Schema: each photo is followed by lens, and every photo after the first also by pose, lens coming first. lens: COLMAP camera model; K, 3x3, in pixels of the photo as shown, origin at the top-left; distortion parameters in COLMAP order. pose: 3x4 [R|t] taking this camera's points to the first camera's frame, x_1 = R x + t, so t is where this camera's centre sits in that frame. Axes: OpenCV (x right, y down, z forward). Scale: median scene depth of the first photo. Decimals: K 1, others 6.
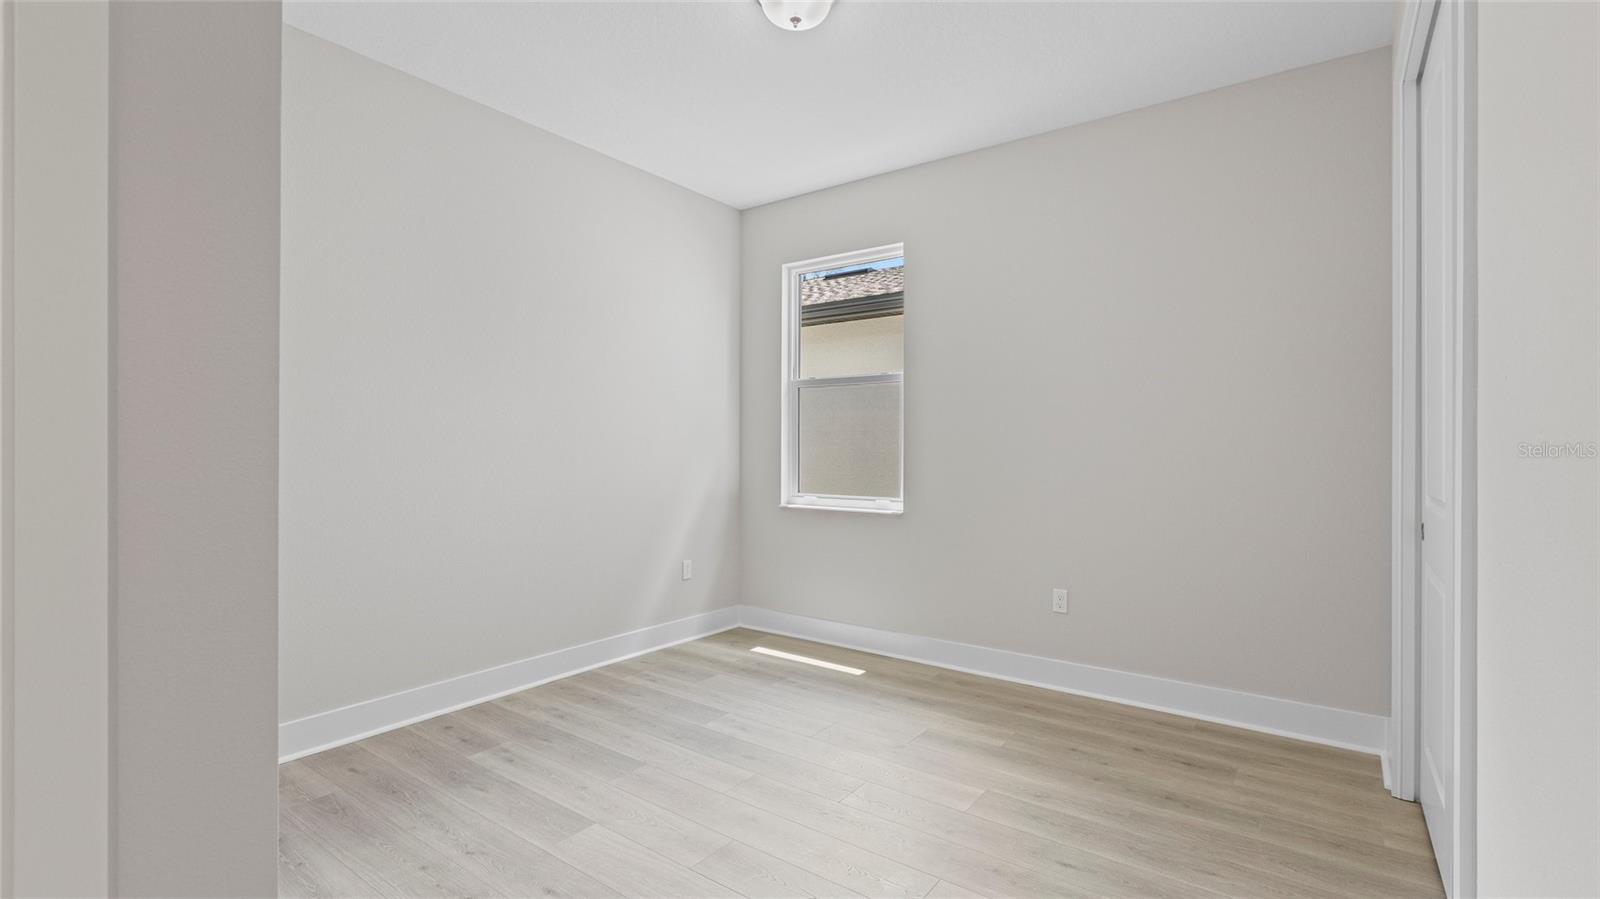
lens RADIAL K [[715.7, 0, 806.1], [0, 715.7, 451.3], [0, 0, 1]] dist [0.004665, -0.000021]
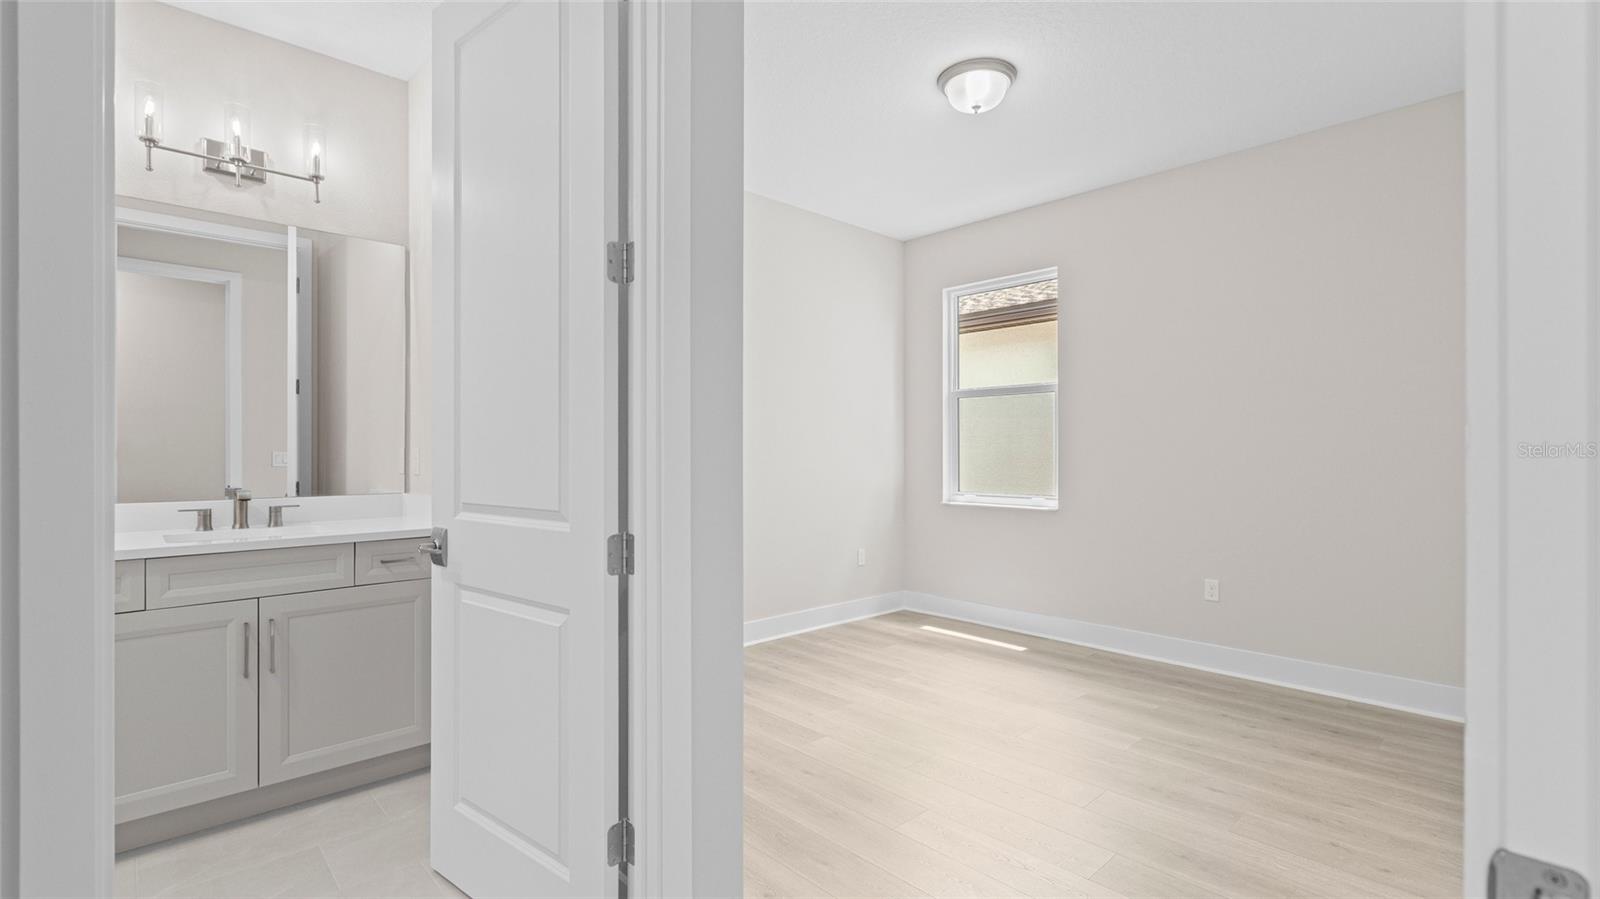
lens RADIAL K [[710.3, 0, 802.4], [0, 710.3, 455.8], [0, 0, 1]] dist [0.000253, -0.000564]
pose [[0.982625, -0.003640, -0.185569, -0.061707], [0.003753, 0.999993, 0.000255, 0.001479], [0.185567, -0.000947, 0.982631, -0.193865]]
